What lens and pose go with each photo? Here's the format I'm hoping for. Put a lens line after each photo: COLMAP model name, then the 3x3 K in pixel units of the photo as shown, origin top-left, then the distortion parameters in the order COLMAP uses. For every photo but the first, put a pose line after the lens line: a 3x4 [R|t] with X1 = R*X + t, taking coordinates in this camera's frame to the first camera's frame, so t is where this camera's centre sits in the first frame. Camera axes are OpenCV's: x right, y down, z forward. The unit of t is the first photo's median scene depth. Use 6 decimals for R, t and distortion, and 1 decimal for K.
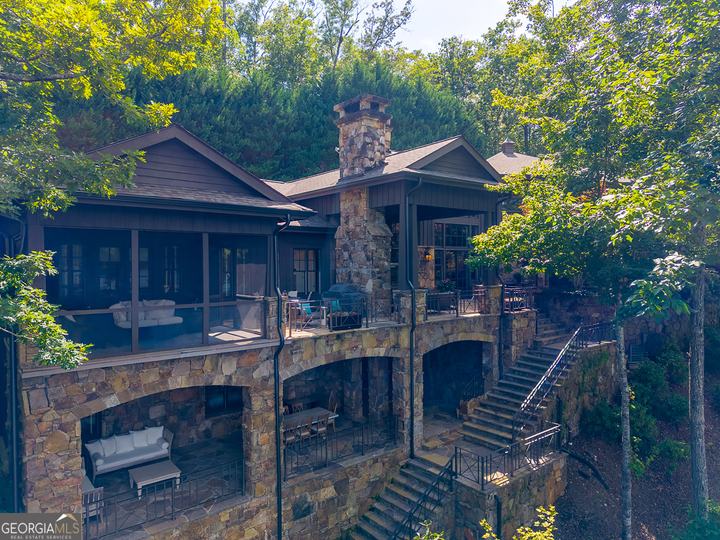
lens RADIAL K [[482.9, 0, 356.5], [0, 482.9, 268.3], [0, 0, 1]] dist [0.028913, -0.006806]
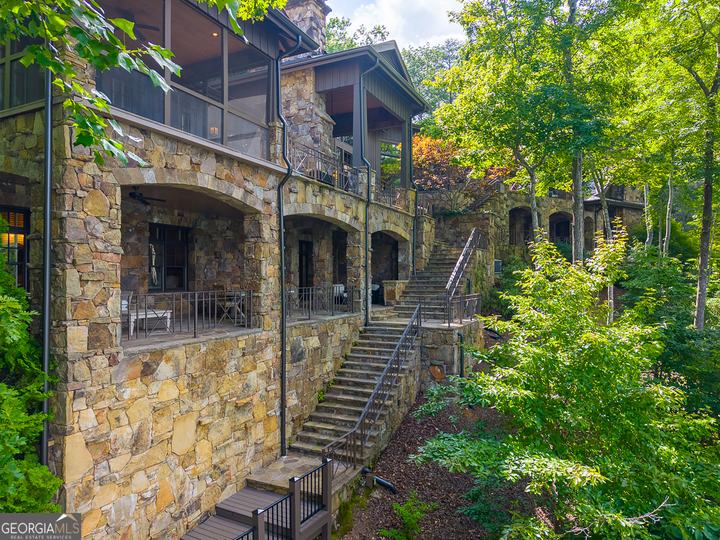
lens RADIAL K [[482.9, 0, 361.2], [0, 482.9, 272.0], [0, 0, 1]] dist [0.028913, -0.006806]
pose [[0.904465, 0.012456, 0.426365, -0.403676], [-0.004435, 0.999794, -0.019799, 0.346447], [-0.426524, 0.016016, 0.904334, 0.068676]]
